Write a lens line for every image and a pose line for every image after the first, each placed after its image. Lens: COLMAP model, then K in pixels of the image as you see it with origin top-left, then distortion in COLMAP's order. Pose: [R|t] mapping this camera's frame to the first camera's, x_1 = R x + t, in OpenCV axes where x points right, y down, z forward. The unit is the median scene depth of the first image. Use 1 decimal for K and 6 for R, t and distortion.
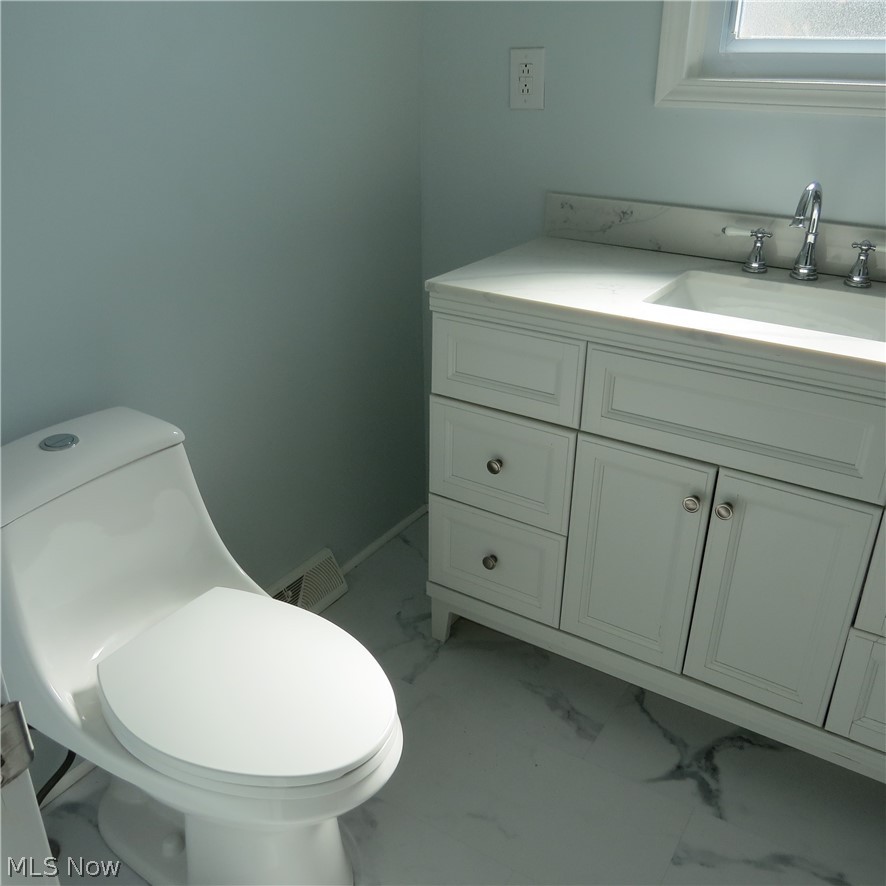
lens RADIAL K [[844.3, 0, 443.3], [0, 844.3, 440.8], [0, 0, 1]] dist [-0.020007, 0.000000]
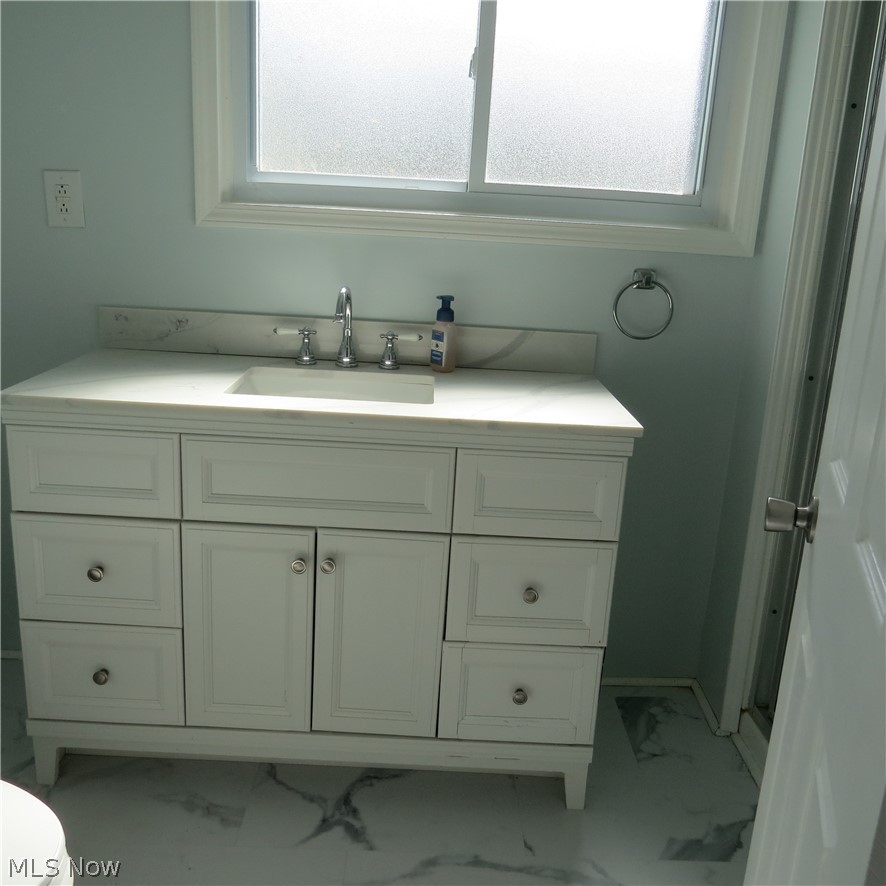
lens RADIAL K [[844.3, 0, 441.6], [0, 844.3, 443.4], [0, 0, 1]] dist [-0.020007, 0.000000]
pose [[0.838693, -0.111442, 0.533080, -0.105633], [0.187180, 0.978194, -0.089996, 0.045036], [-0.511426, 0.175261, 0.841265, -0.050922]]
